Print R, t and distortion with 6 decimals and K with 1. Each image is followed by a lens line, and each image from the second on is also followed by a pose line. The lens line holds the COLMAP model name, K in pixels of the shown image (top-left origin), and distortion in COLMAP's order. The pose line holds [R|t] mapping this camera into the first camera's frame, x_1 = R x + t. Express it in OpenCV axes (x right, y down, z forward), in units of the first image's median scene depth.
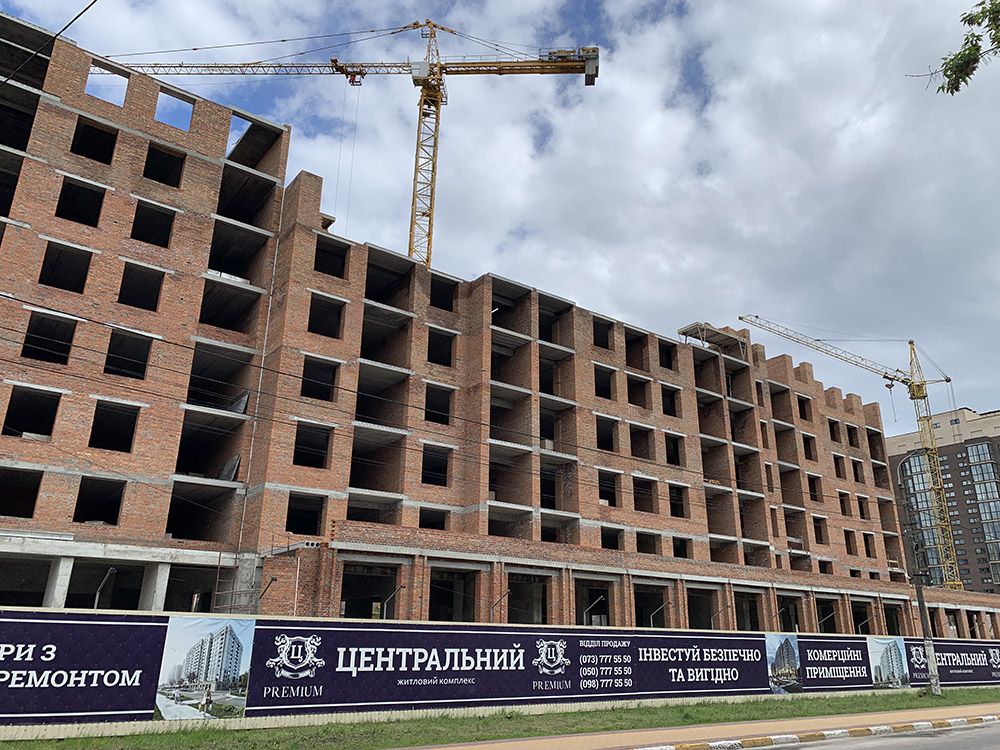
lens RADIAL K [[764.0, 0, 507.9], [0, 764.0, 393.6], [0, 0, 1]] dist [0.002838, 0.004099]
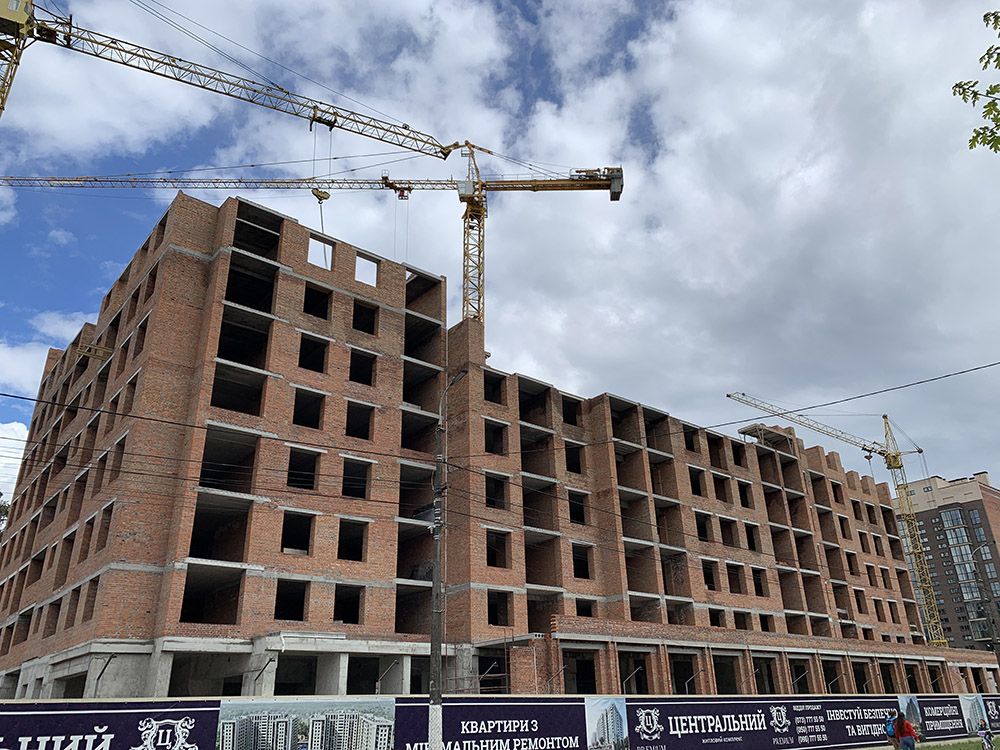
lens RADIAL K [[764.0, 0, 513.0], [0, 764.0, 396.8], [0, 0, 1]] dist [0.002838, 0.004099]
pose [[0.997746, -0.012860, 0.065857, -0.308399], [0.018109, 0.996651, -0.079739, -0.074549], [-0.064611, 0.080752, 0.994638, -0.216447]]
